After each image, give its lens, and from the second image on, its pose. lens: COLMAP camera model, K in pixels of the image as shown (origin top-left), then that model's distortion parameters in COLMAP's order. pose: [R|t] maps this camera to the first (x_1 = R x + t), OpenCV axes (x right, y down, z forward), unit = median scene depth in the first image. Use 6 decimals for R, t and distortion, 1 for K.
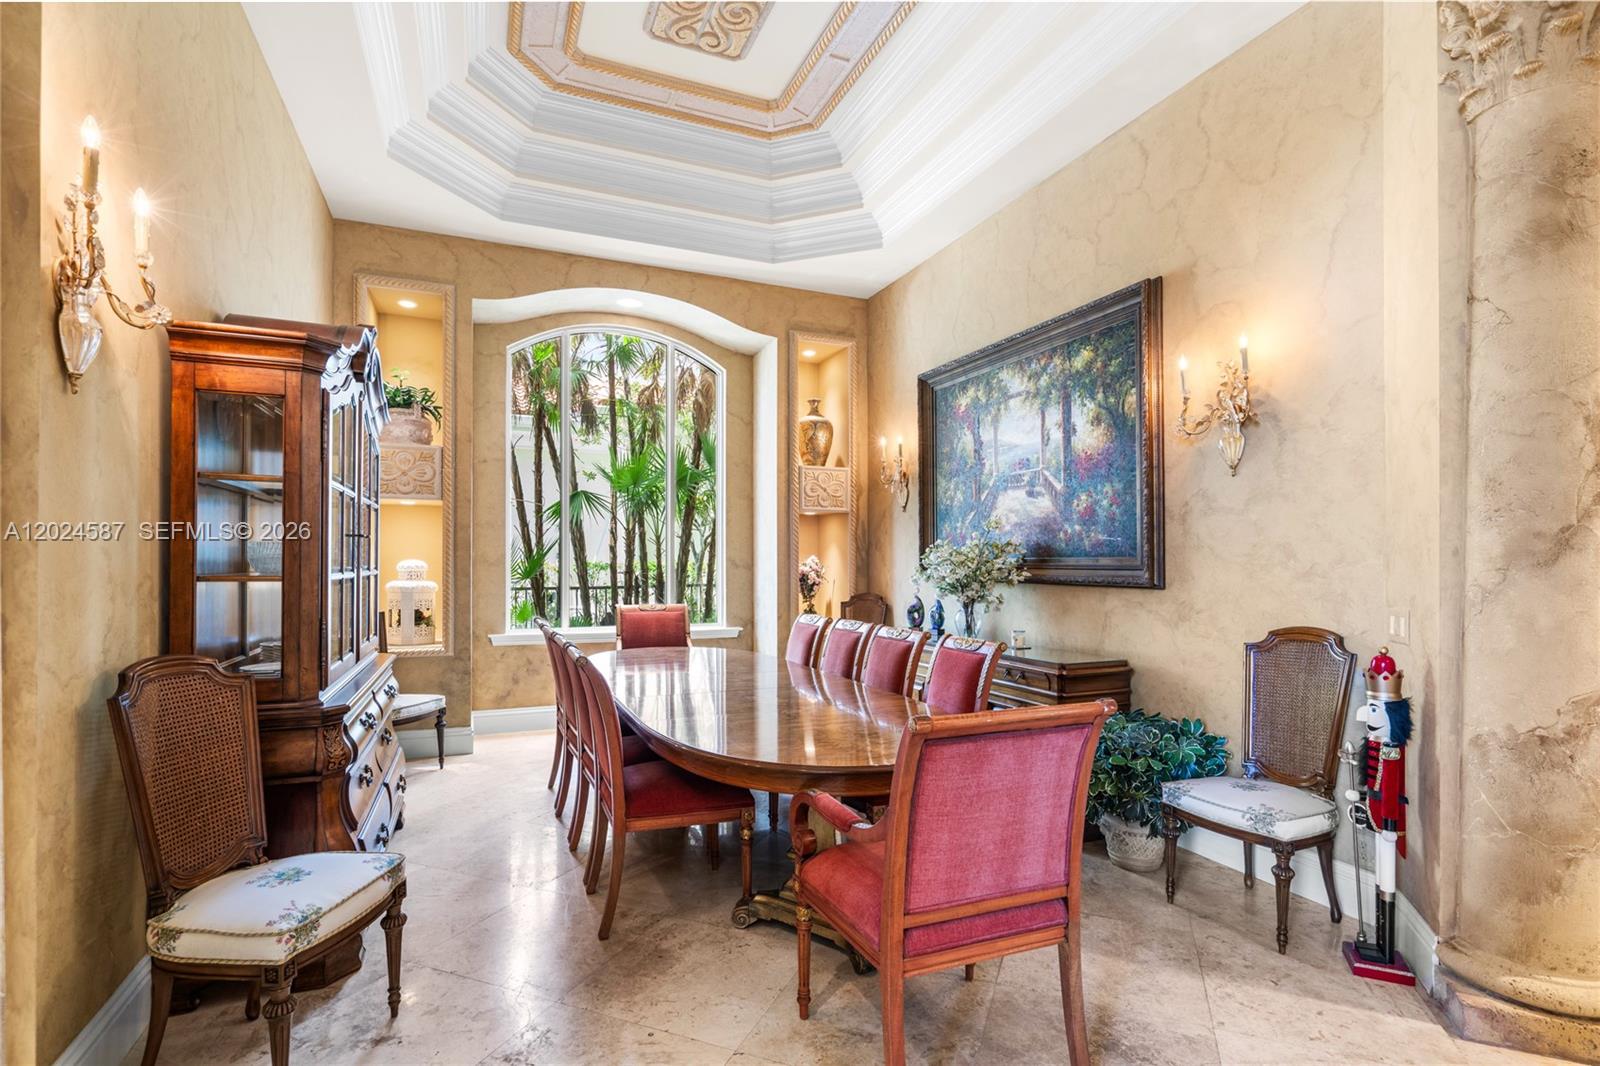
lens RADIAL K [[735.7, 0, 807.0], [0, 735.7, 553.5], [0, 0, 1]] dist [-0.004641, 0.004101]
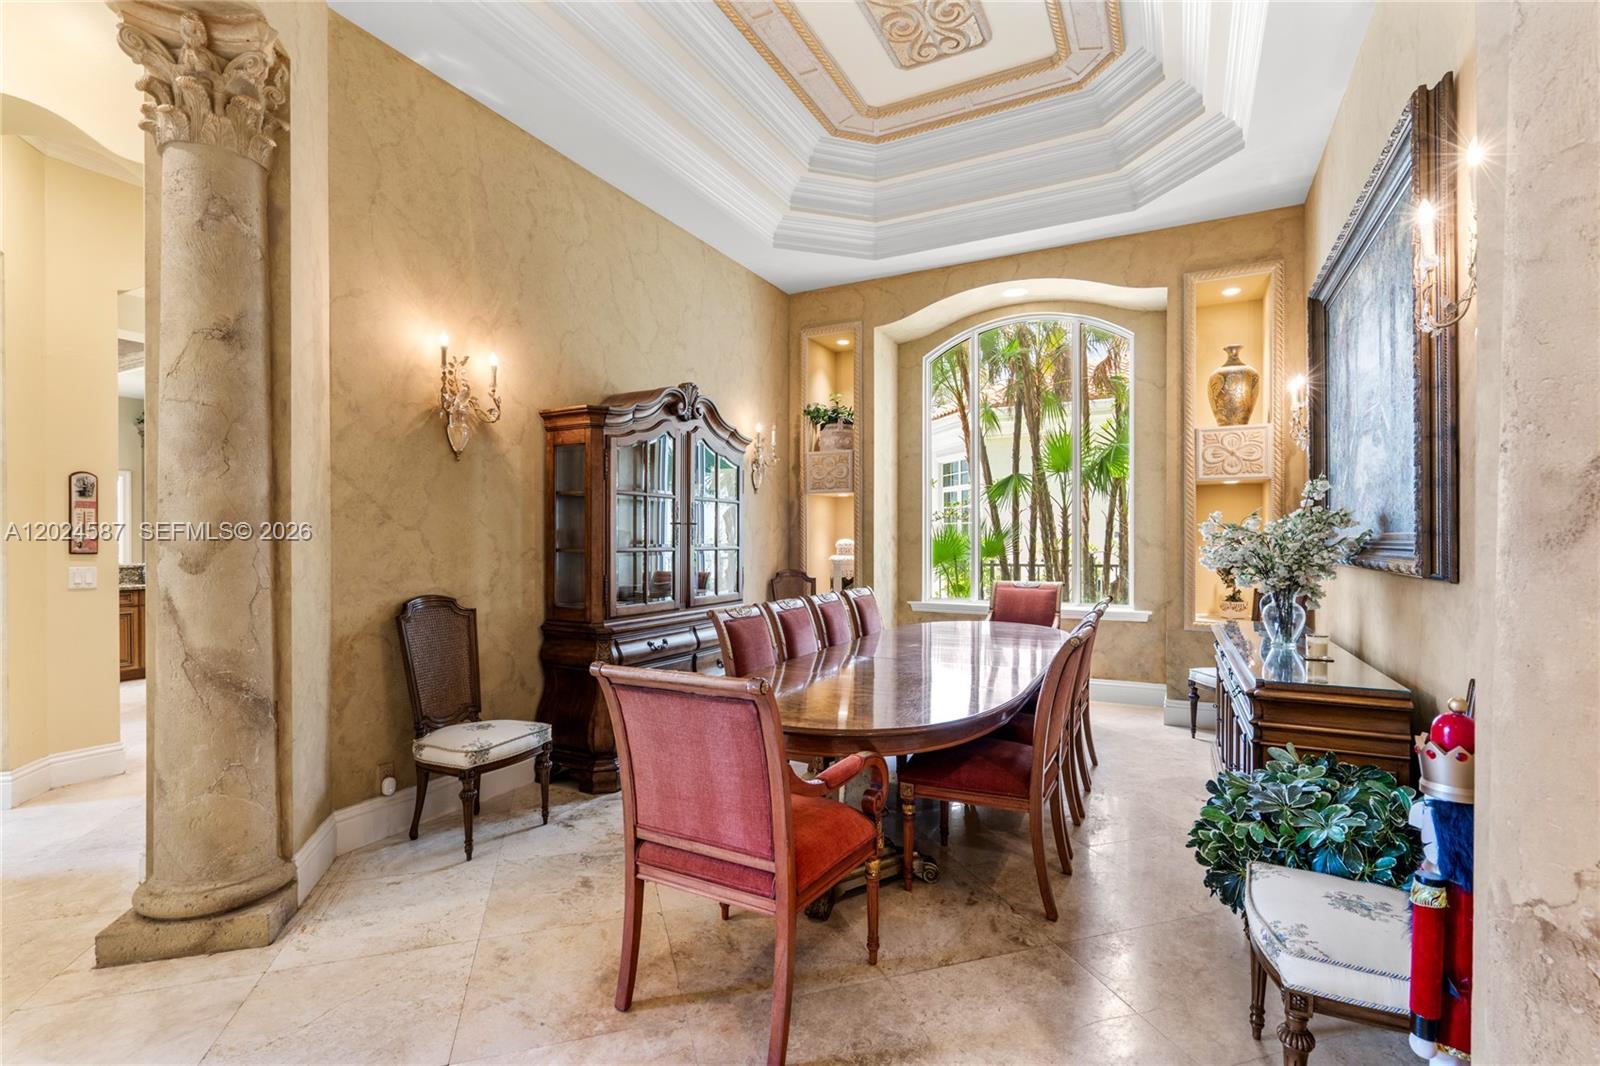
lens RADIAL K [[735.7, 0, 862.1], [0, 735.7, 537.6], [0, 0, 1]] dist [-0.004641, 0.004101]
pose [[0.657338, -0.004649, -0.753582, 0.539723], [0.010072, 0.999946, 0.002616, 0.003177], [0.753529, -0.009310, 0.657349, 0.196314]]
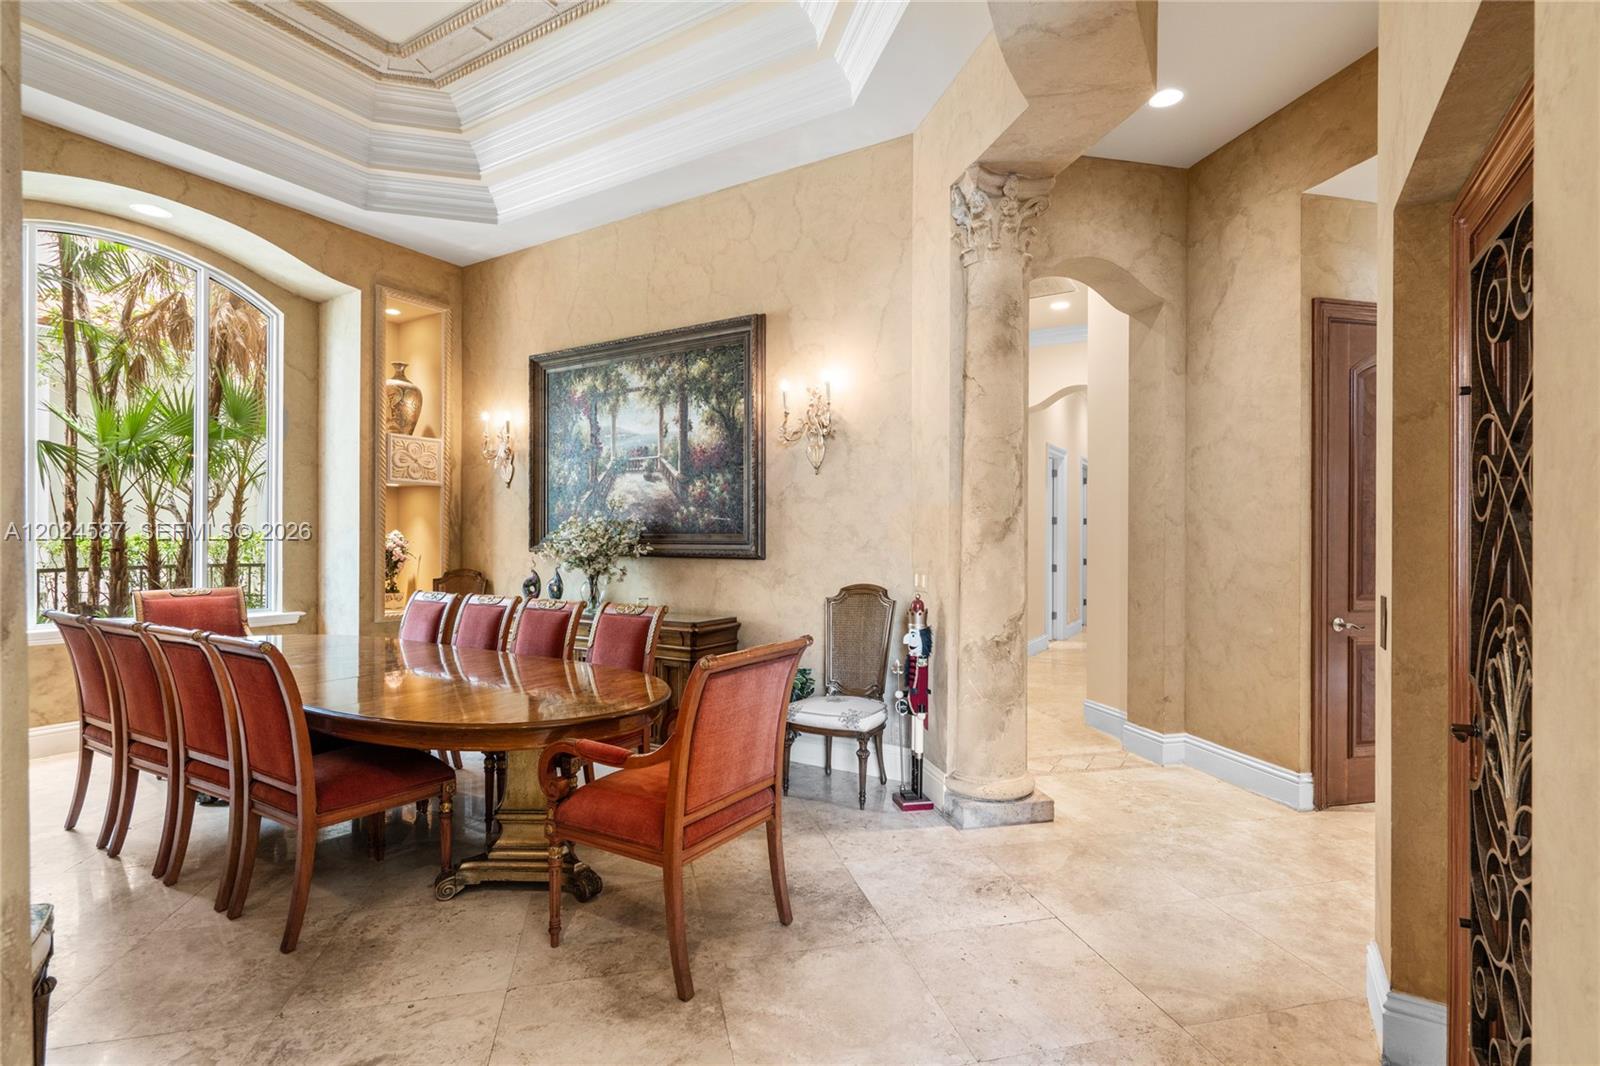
lens RADIAL K [[735.7, 0, 772.6], [0, 735.7, 532.6], [0, 0, 1]] dist [-0.004641, 0.004101]
pose [[0.826061, 0.006580, 0.563543, -0.184226], [-0.008992, 0.999958, 0.001505, -0.000145], [-0.563509, -0.006311, 0.826086, -0.052272]]
